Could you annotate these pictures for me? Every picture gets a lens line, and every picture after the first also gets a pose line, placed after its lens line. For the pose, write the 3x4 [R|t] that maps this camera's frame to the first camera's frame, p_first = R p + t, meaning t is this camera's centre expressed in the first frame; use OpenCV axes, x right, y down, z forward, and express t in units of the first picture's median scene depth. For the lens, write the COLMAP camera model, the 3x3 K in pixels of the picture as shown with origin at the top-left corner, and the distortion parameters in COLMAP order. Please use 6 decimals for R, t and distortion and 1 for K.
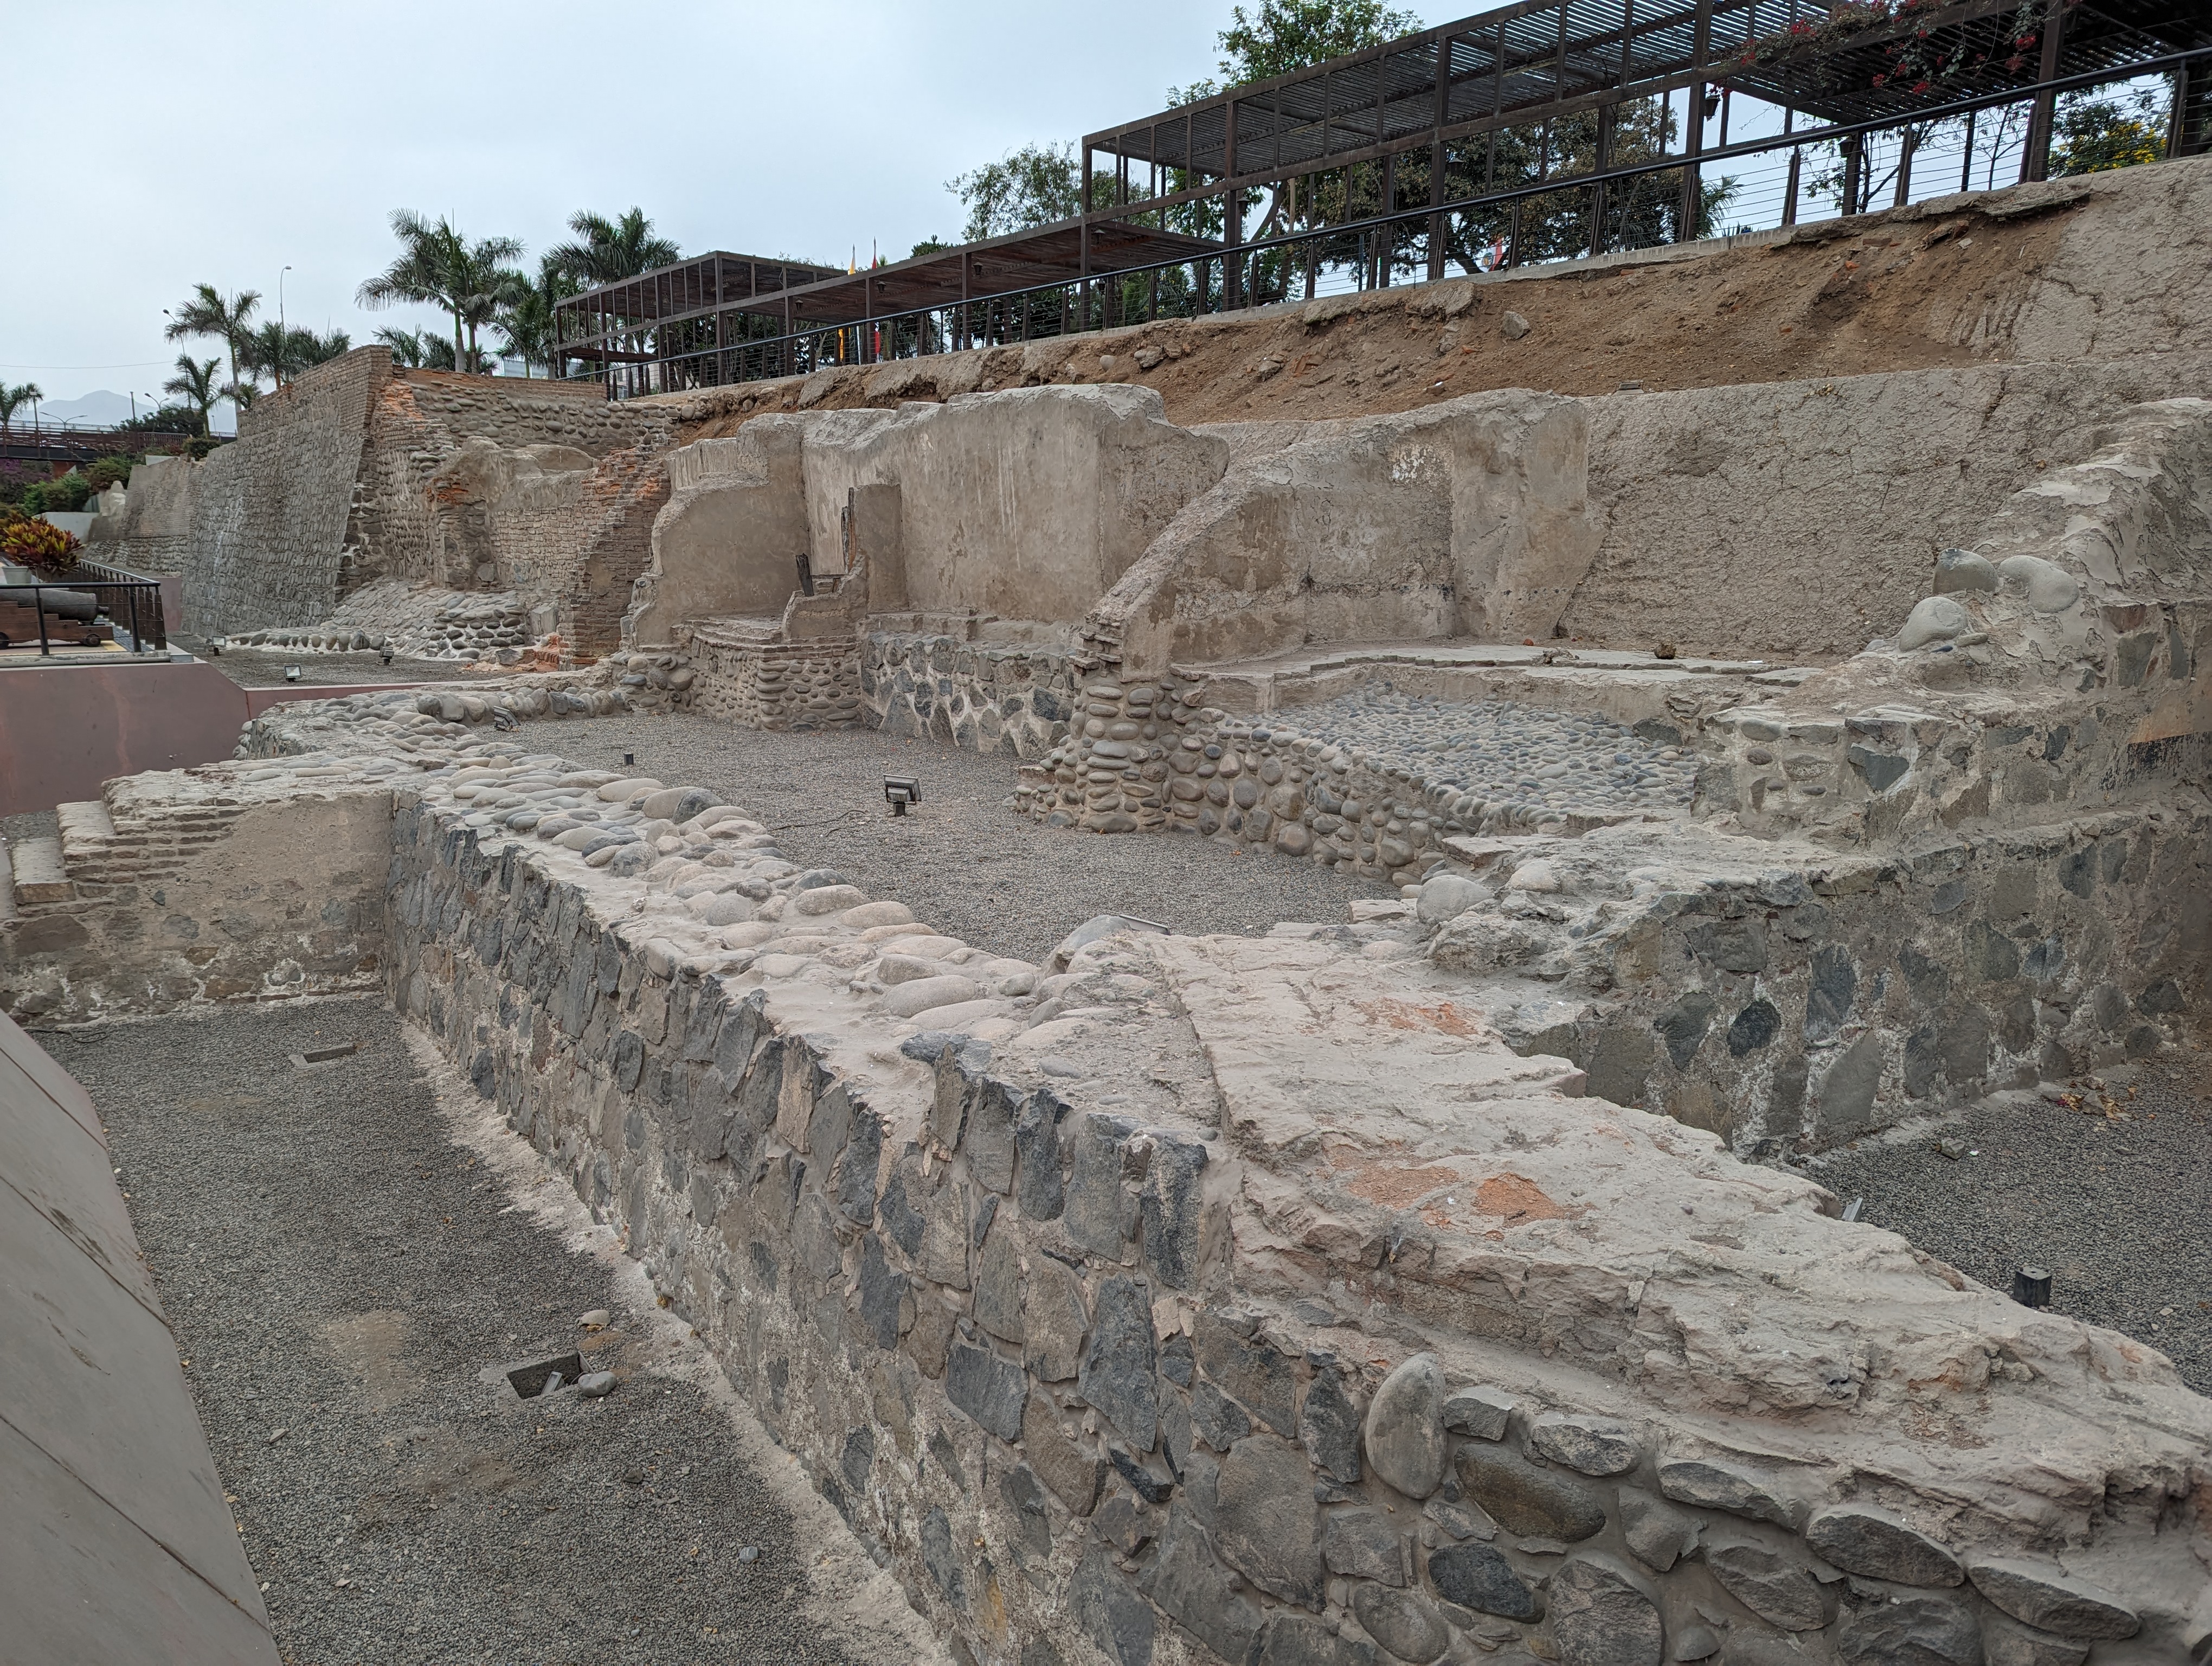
lens RADIAL K [[1559.0, 0, 1106.0], [0, 1559.0, 833.0], [0, 0, 1]] dist [0.099552, -0.085077]
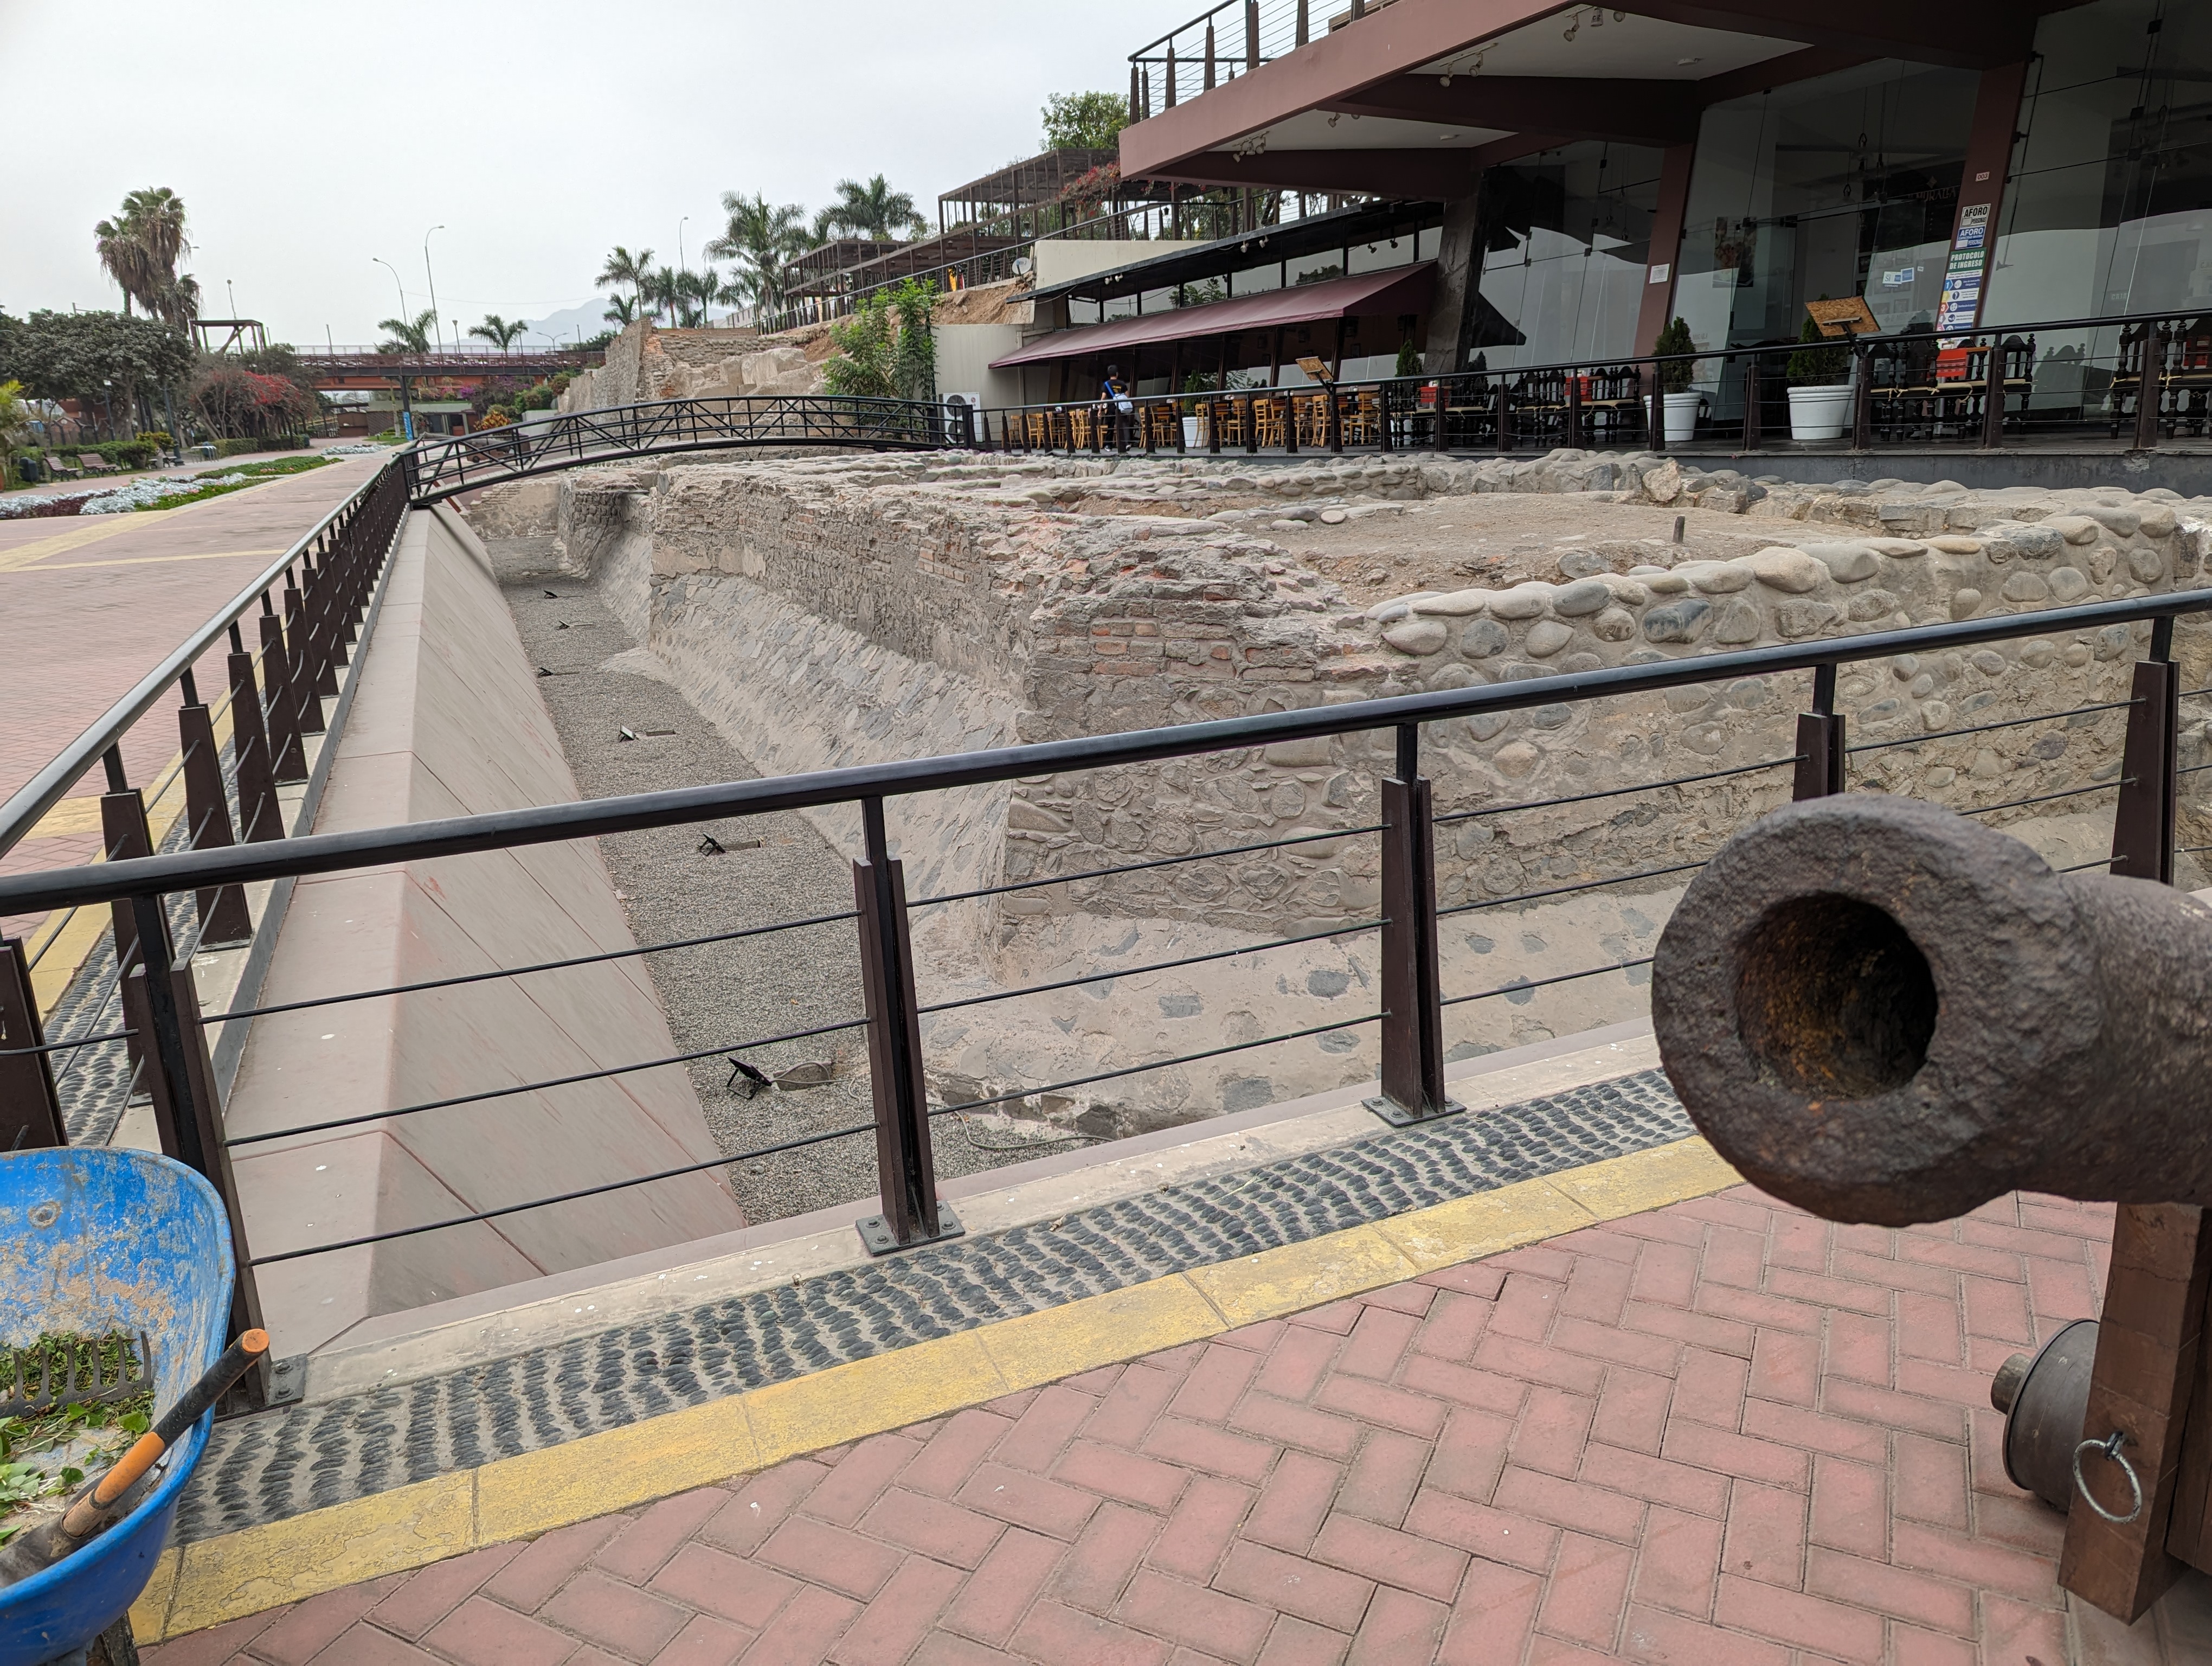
lens RADIAL K [[1559.0, 0, 1106.0], [0, 1559.0, 833.0], [0, 0, 1]] dist [0.099552, -0.085077]
pose [[0.967147, 0.025652, -0.252919, 0.267622], [-0.004801, 0.996561, 0.082718, 0.074283], [0.254171, -0.078786, 0.963945, -0.352616]]
